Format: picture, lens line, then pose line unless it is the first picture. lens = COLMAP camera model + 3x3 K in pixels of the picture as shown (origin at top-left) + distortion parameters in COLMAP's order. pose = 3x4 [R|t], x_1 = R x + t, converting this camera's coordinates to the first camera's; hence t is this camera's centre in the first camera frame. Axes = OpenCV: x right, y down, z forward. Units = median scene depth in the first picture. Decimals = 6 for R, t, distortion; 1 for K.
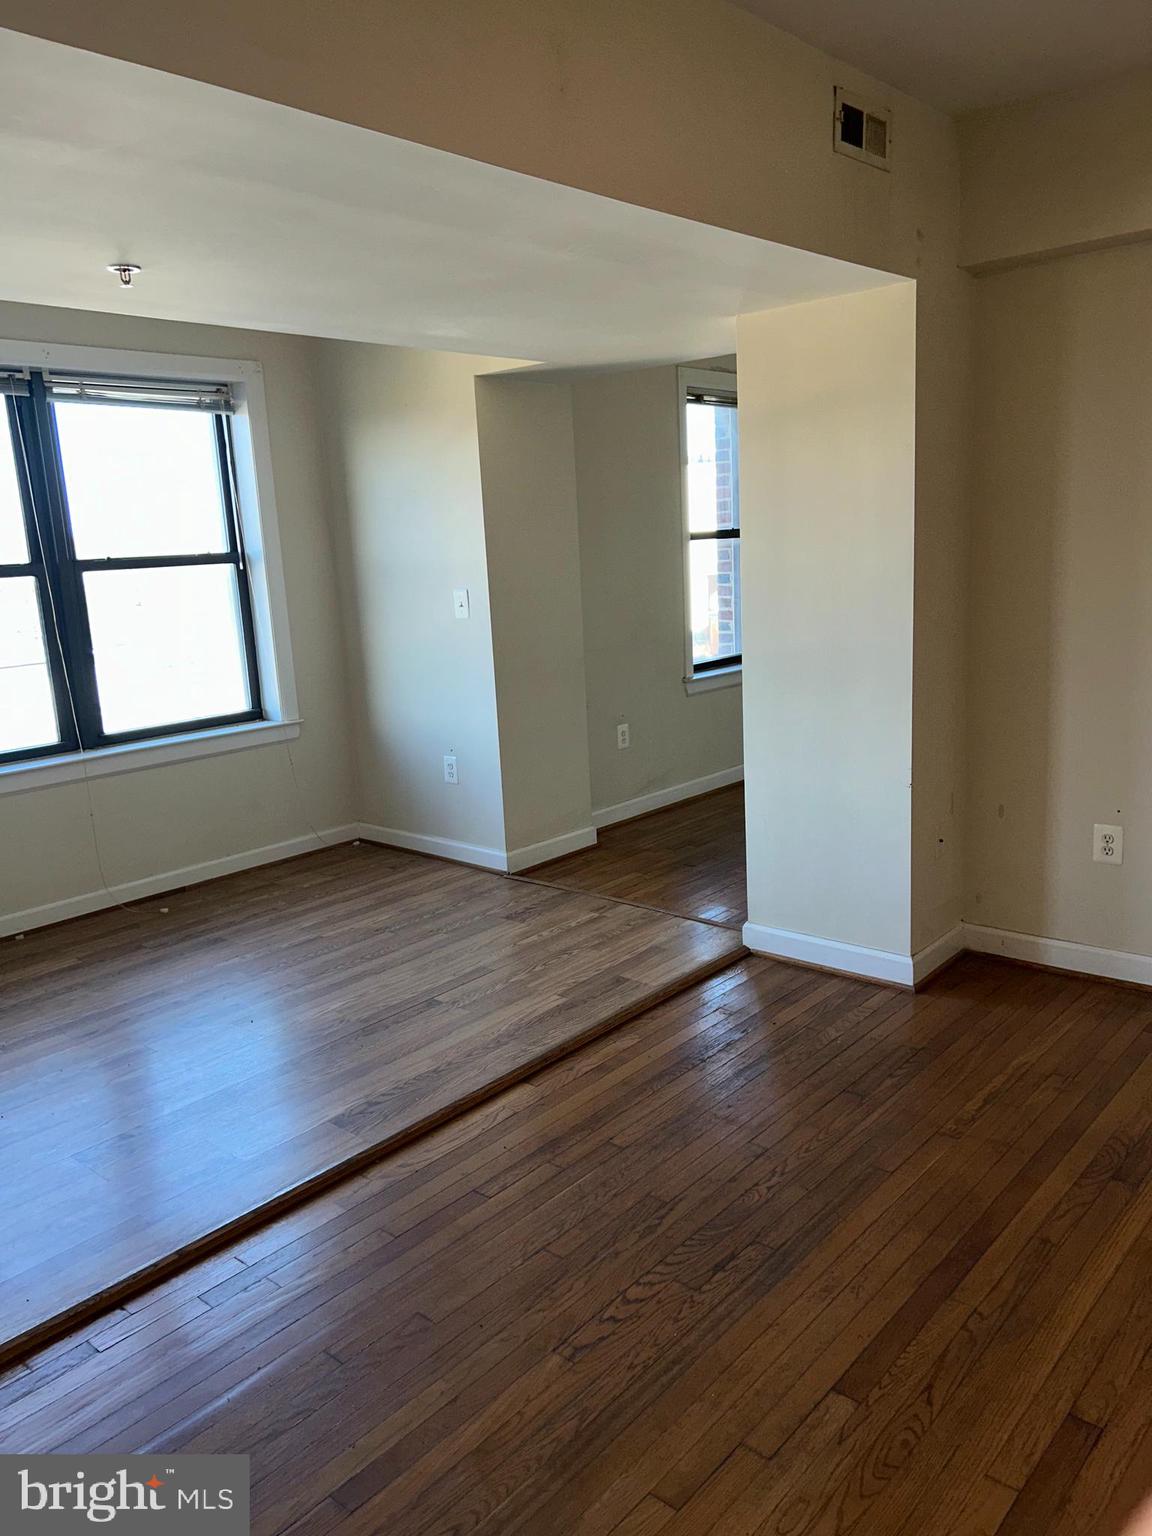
lens RADIAL K [[1144.1, 0, 603.4], [0, 1144.1, 779.1], [0, 0, 1]] dist [0.046566, -0.055412]
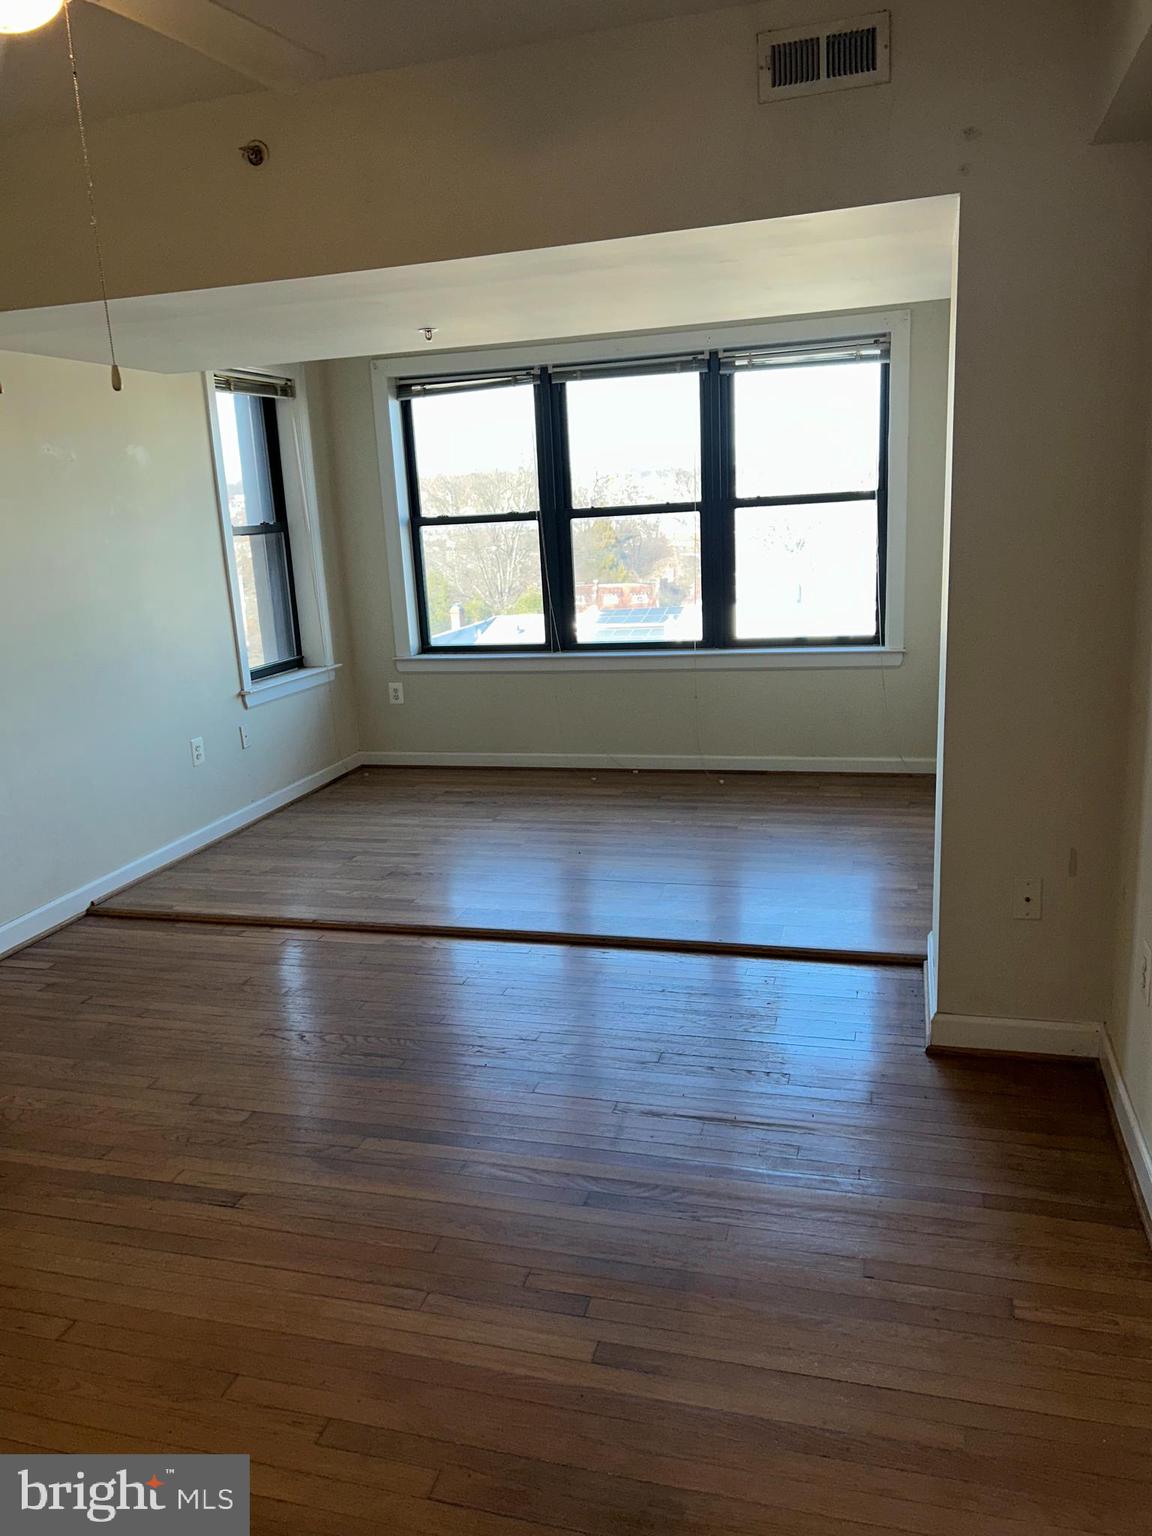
lens RADIAL K [[1144.1, 0, 550.3], [0, 1144.1, 798.0], [0, 0, 1]] dist [0.046566, -0.055412]
pose [[0.407851, 0.253150, -0.877253, 0.686996], [-0.157575, 0.965894, 0.205470, -0.103038], [0.899348, 0.054432, 0.433831, 0.294303]]
